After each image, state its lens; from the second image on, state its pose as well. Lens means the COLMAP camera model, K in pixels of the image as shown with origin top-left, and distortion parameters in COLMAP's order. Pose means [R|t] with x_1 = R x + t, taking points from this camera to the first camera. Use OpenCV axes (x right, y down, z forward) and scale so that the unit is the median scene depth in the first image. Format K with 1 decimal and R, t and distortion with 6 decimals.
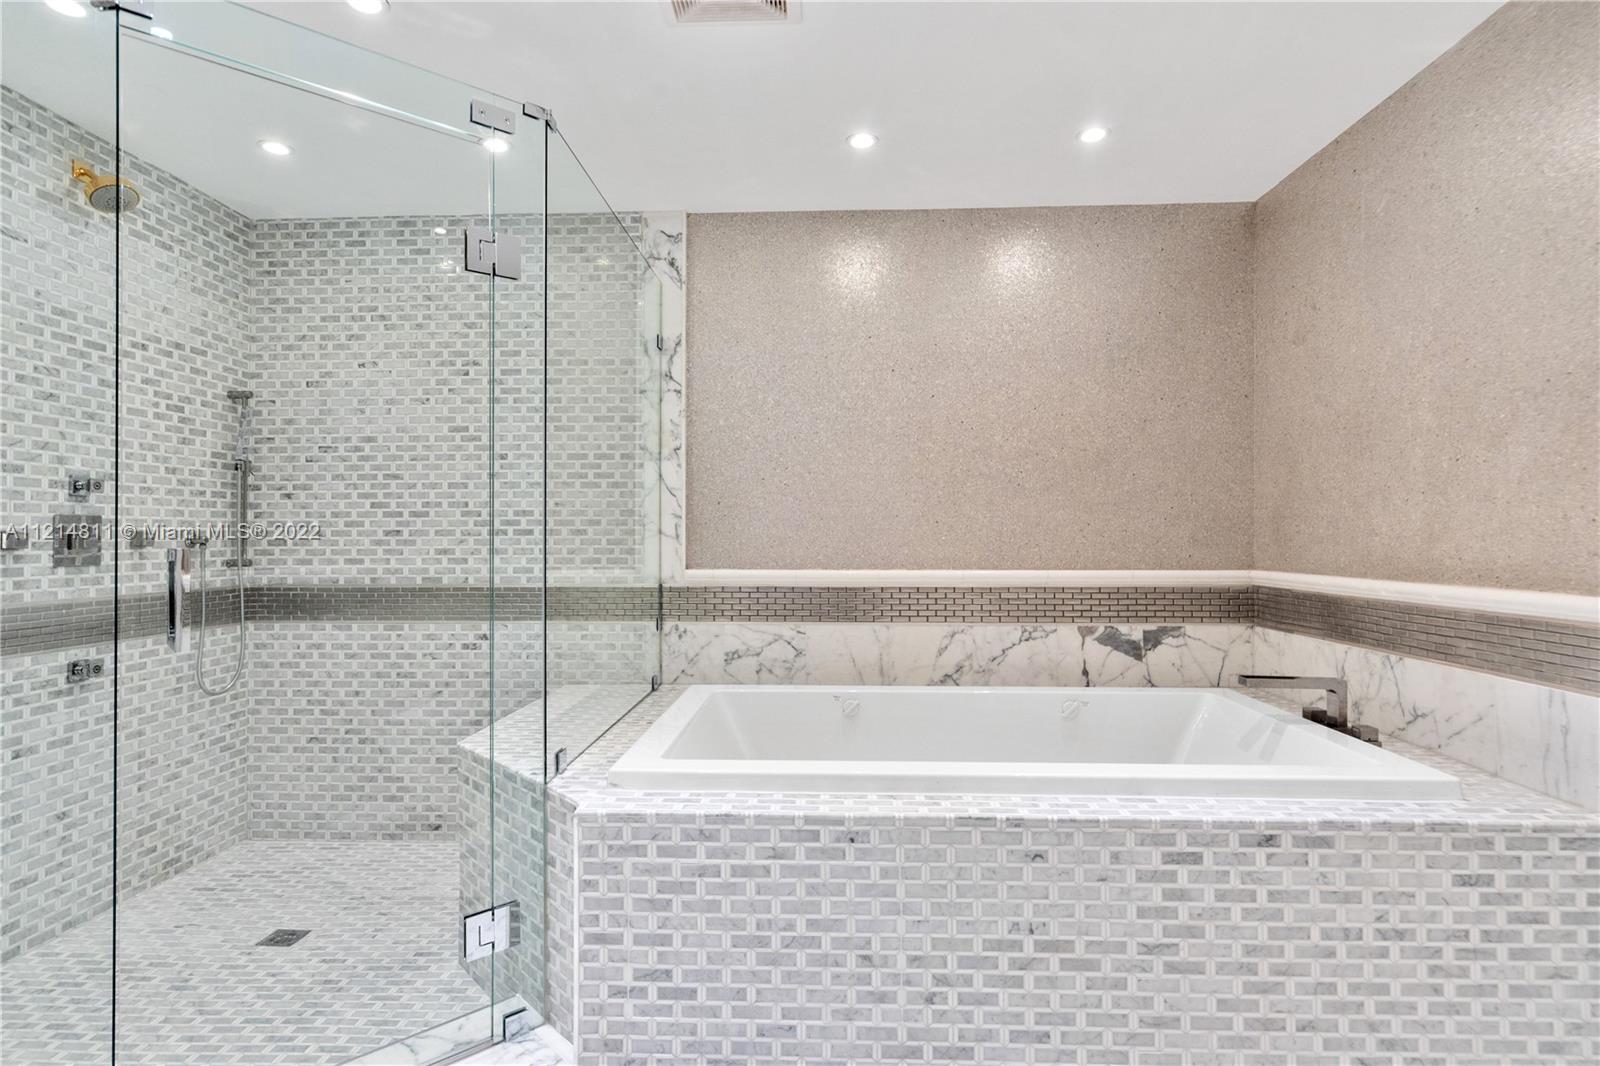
lens RADIAL K [[820.1, 0, 801.5], [0, 820.1, 534.3], [0, 0, 1]] dist [0.002886, -0.000679]
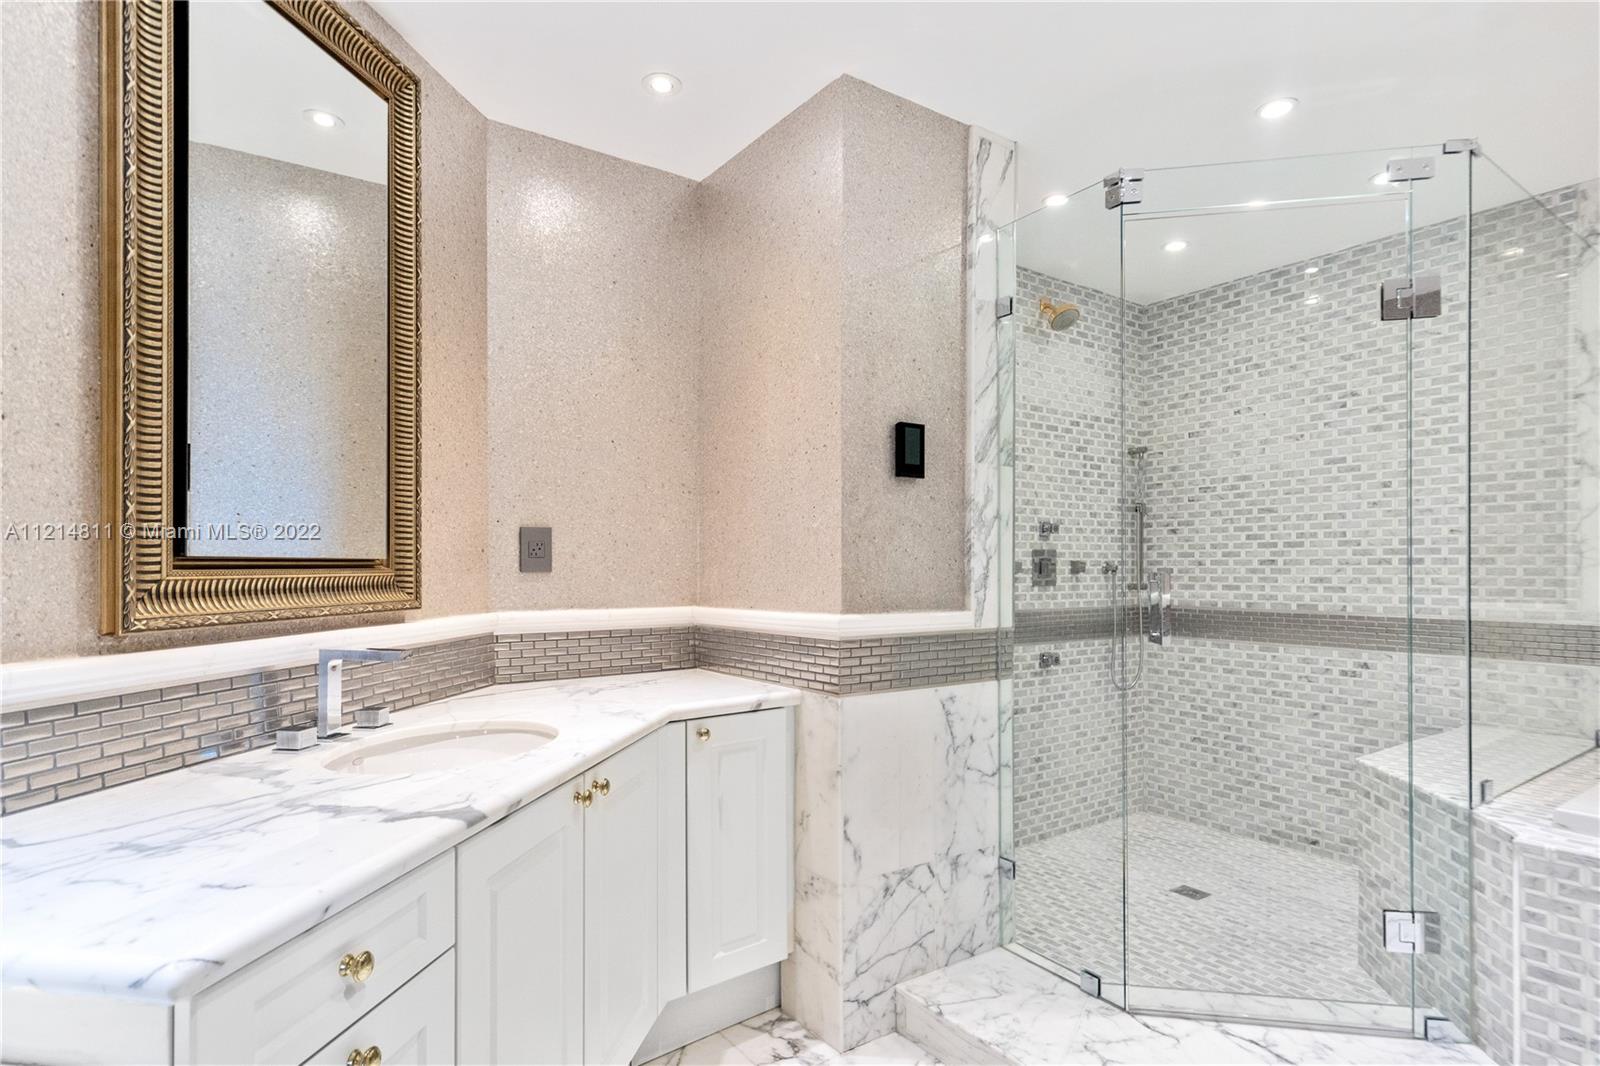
lens RADIAL K [[820.1, 0, 815.5], [0, 820.1, 565.1], [0, 0, 1]] dist [0.002886, -0.000679]
pose [[0.611010, 0.000949, -0.791622, -0.002007], [0.000025, 0.999999, 0.001218, 0.000826], [0.791623, -0.000764, 0.611010, -0.148024]]
